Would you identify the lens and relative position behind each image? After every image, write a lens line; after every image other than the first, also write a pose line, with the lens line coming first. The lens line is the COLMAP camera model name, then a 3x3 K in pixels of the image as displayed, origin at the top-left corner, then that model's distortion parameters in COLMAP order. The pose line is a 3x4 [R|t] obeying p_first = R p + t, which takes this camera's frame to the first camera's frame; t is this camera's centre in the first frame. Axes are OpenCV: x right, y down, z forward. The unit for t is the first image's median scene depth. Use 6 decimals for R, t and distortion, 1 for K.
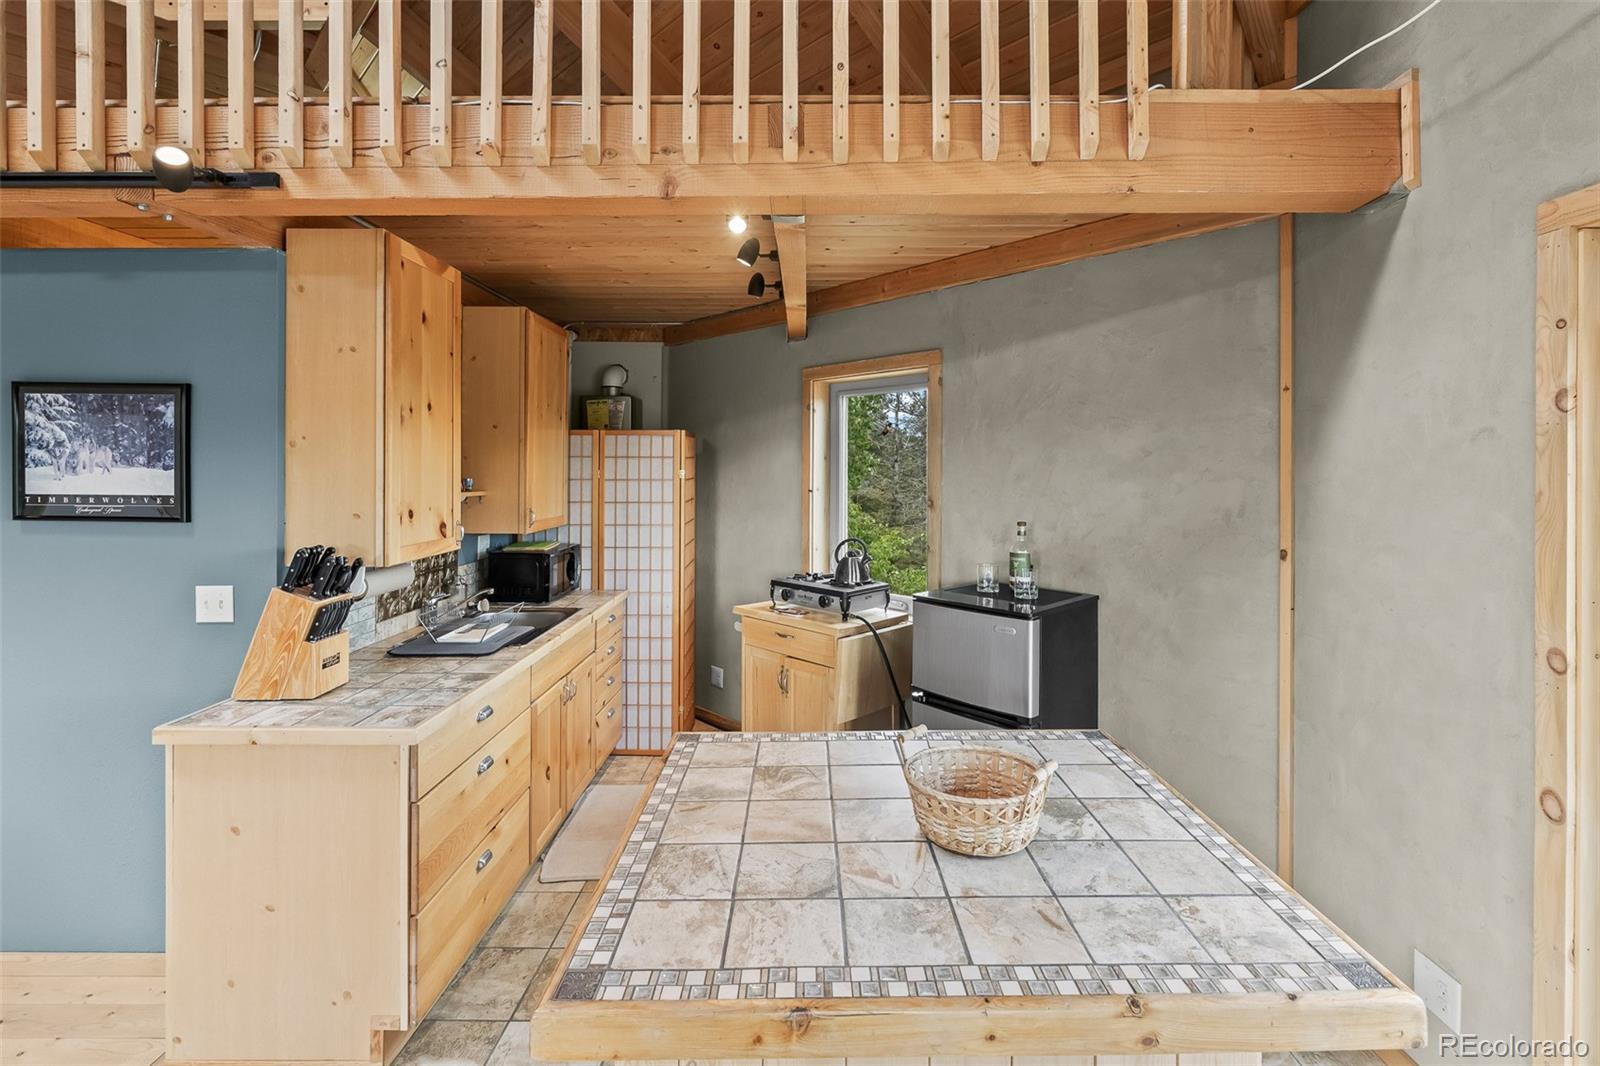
lens RADIAL K [[698.9, 0, 808.9], [0, 698.9, 465.3], [0, 0, 1]] dist [-0.004206, -0.000341]
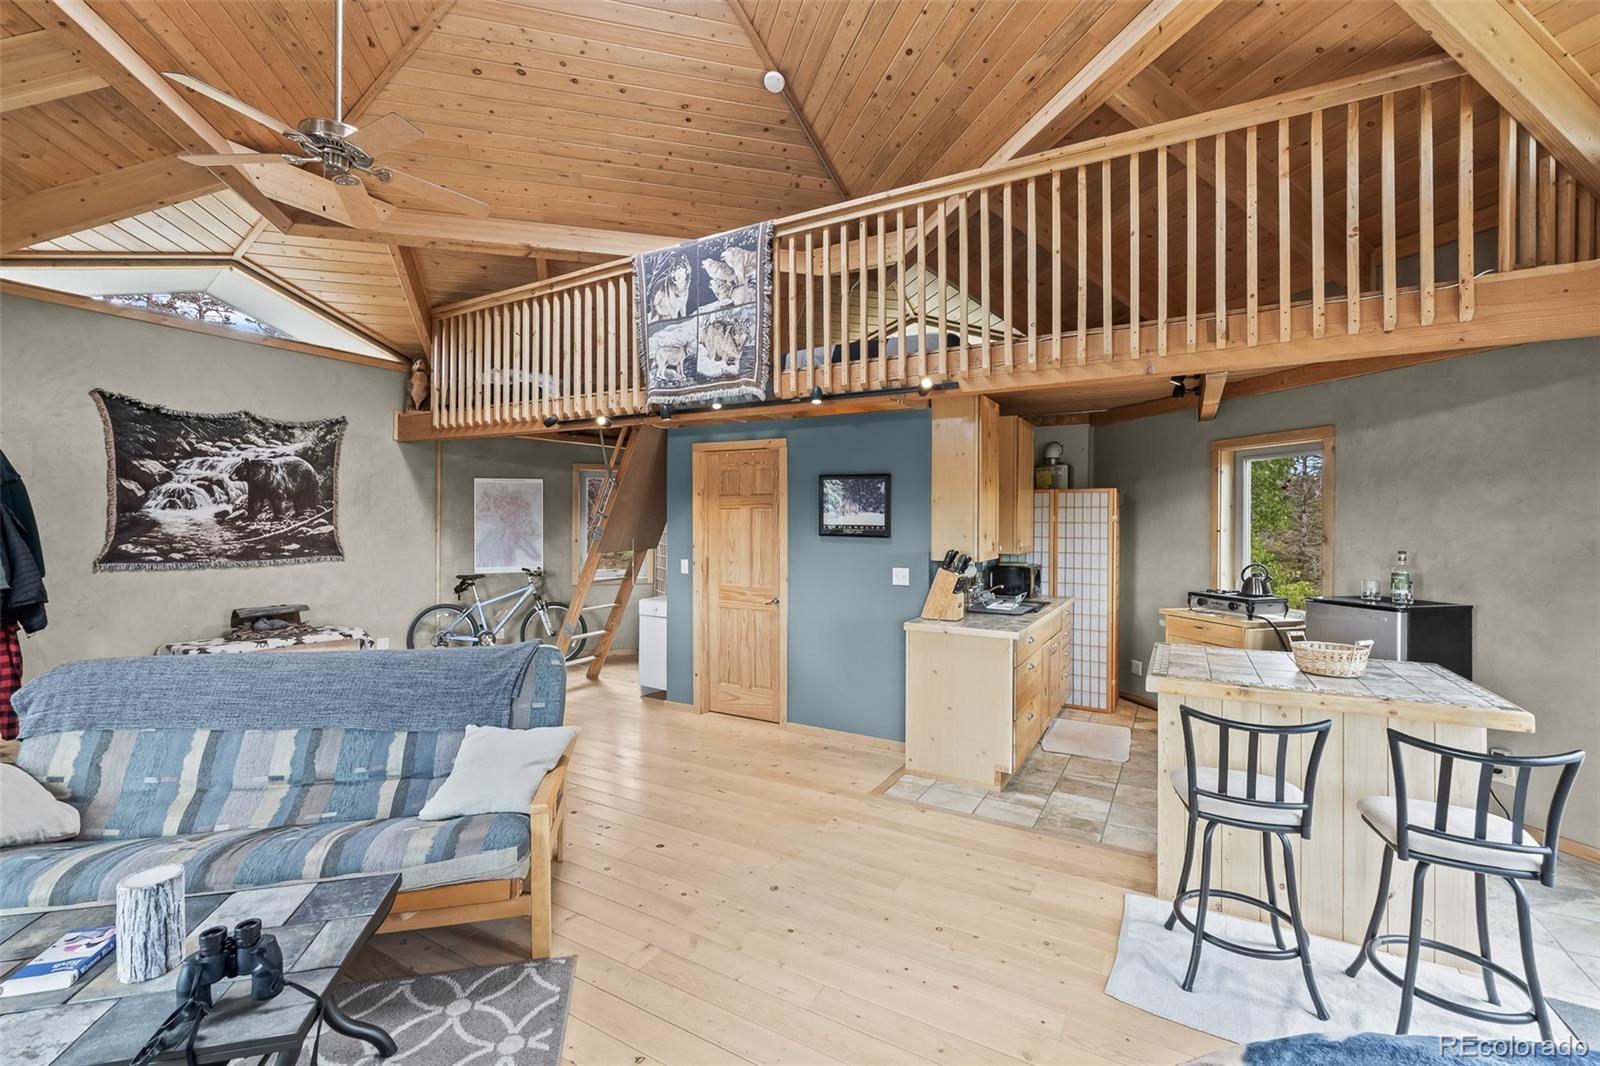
lens RADIAL K [[675.3, 0, 810.0], [0, 675.3, 517.9], [0, 0, 1]] dist [-0.005272, -0.000467]
pose [[0.871638, 0.000627, -0.490149, -0.075116], [-0.001095, 0.999999, -0.000667, 0.019605], [0.490149, 0.001118, 0.871638, -0.837526]]
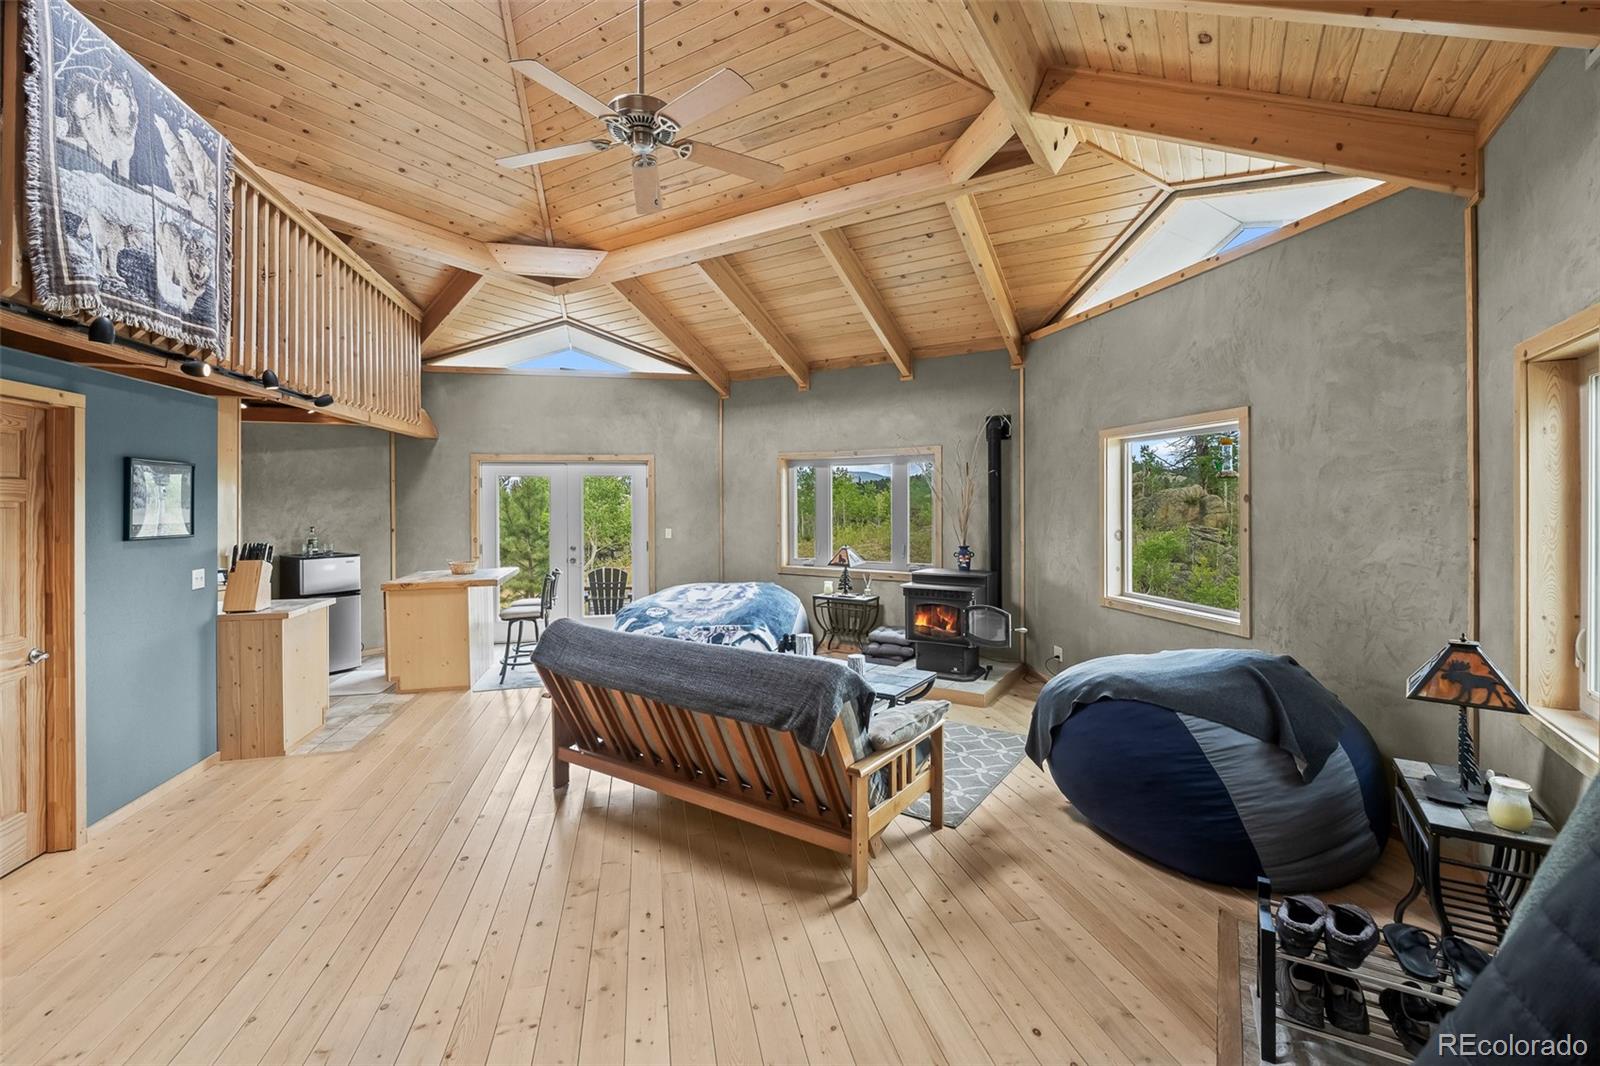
lens RADIAL K [[692.1, 0, 805.1], [0, 692.1, 500.7], [0, 0, 1]] dist [-0.003921, -0.000566]
pose [[-0.217040, 0.000019, 0.976163, -2.779837], [-0.001458, 0.999999, -0.000343, -0.015573], [-0.976162, -0.001498, -0.217039, -0.194525]]
